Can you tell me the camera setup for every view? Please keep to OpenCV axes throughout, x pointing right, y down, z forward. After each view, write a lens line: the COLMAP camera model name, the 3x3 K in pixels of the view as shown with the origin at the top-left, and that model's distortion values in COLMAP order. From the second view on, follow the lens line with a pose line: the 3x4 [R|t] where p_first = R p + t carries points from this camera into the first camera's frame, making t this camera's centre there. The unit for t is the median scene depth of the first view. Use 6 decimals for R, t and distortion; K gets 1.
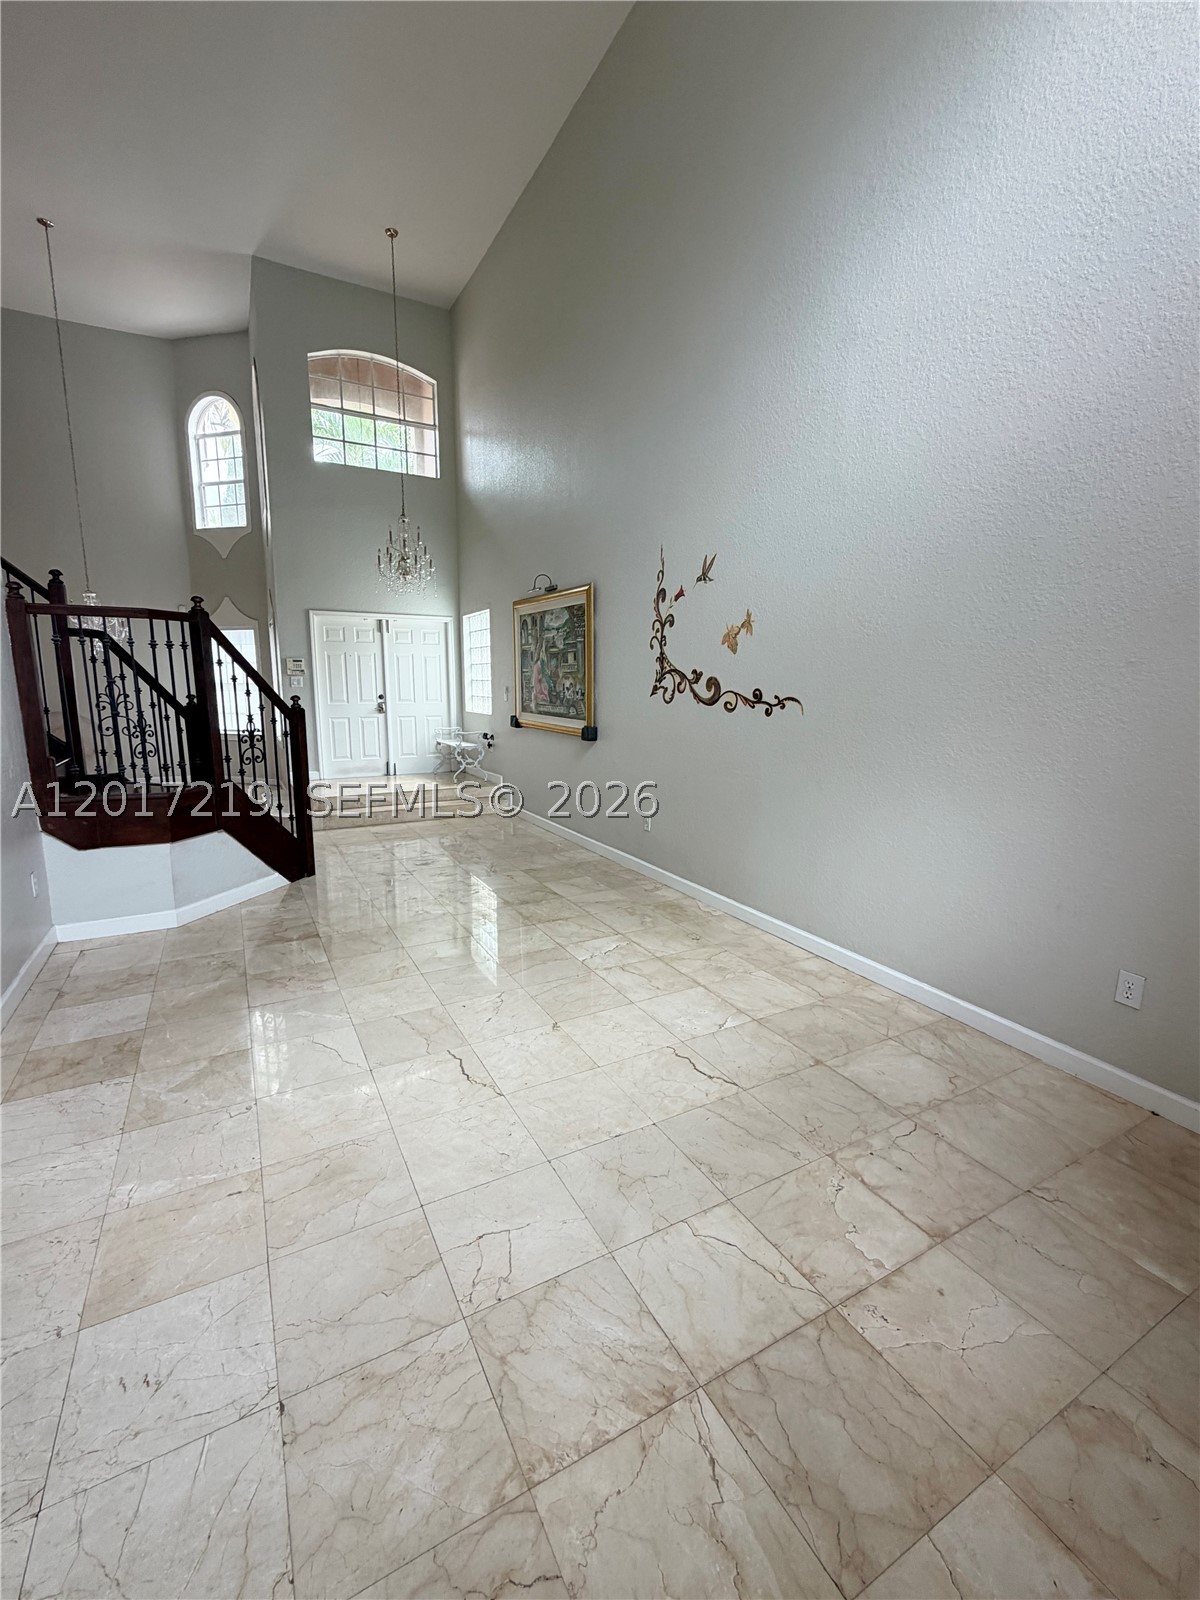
lens RADIAL K [[686.0, 0, 607.9], [0, 686.0, 797.4], [0, 0, 1]] dist [-0.001064, -0.000093]
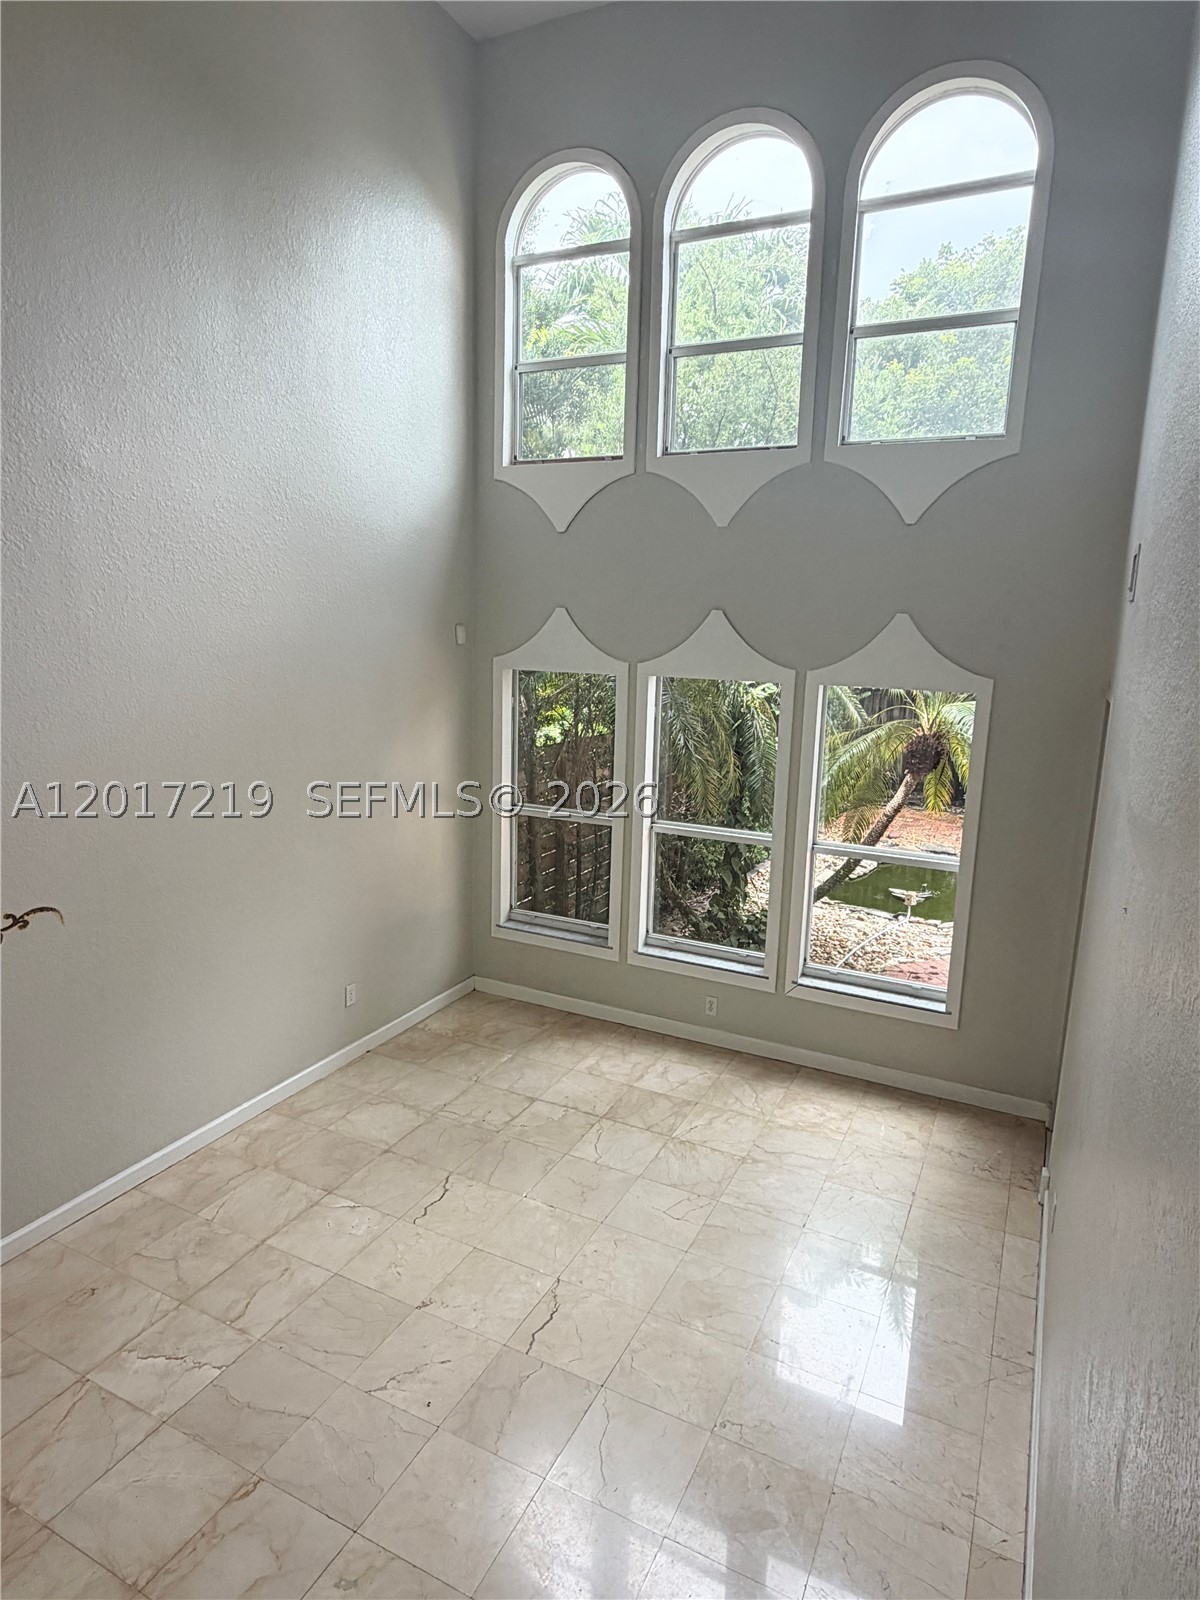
lens RADIAL K [[923.5, 0, 603.2], [0, 923.5, 799.7], [0, 0, 1]] dist [-0.000691, -0.000319]
pose [[-0.567548, -0.172412, 0.805086, -0.930543], [0.106513, 0.954237, 0.279440, -0.521599], [-0.816422, 0.244347, -0.523211, 1.135716]]
